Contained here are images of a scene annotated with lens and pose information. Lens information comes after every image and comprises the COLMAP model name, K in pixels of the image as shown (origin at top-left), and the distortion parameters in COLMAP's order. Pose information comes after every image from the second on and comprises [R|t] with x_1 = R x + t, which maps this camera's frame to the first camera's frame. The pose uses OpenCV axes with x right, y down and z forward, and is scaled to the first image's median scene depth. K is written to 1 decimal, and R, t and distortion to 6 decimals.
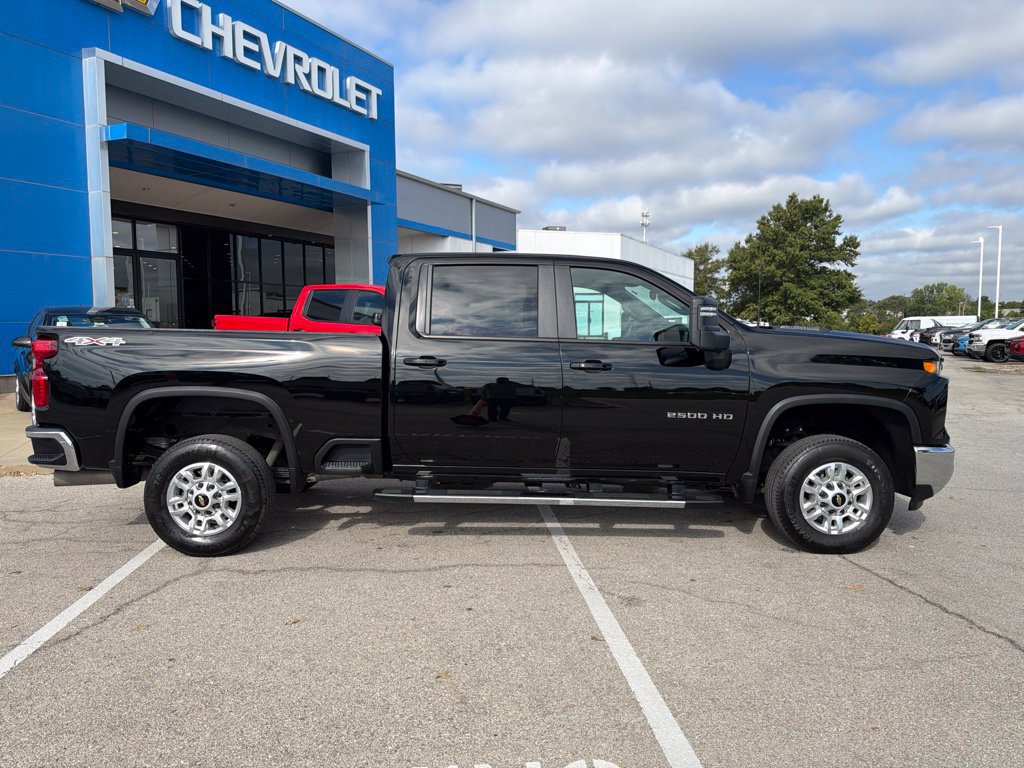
lens RADIAL K [[726.3, 0, 508.0], [0, 726.3, 382.6], [0, 0, 1]] dist [0.000548, -0.002099]
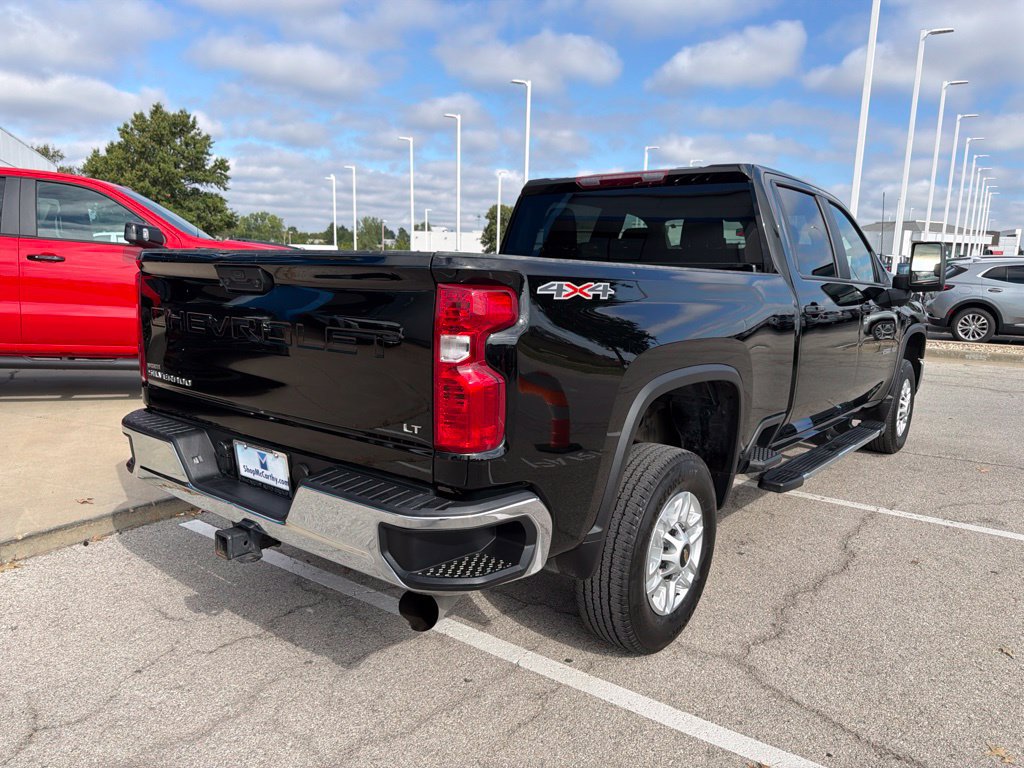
lens RADIAL K [[729.6, 0, 499.5], [0, 729.6, 385.4], [0, 0, 1]] dist [0.002057, -0.004948]
pose [[0.642750, -0.111622, 0.757900, -0.206555], [0.030463, 0.992269, 0.120306, -0.010530], [-0.765470, -0.054239, 0.641181, 0.161712]]
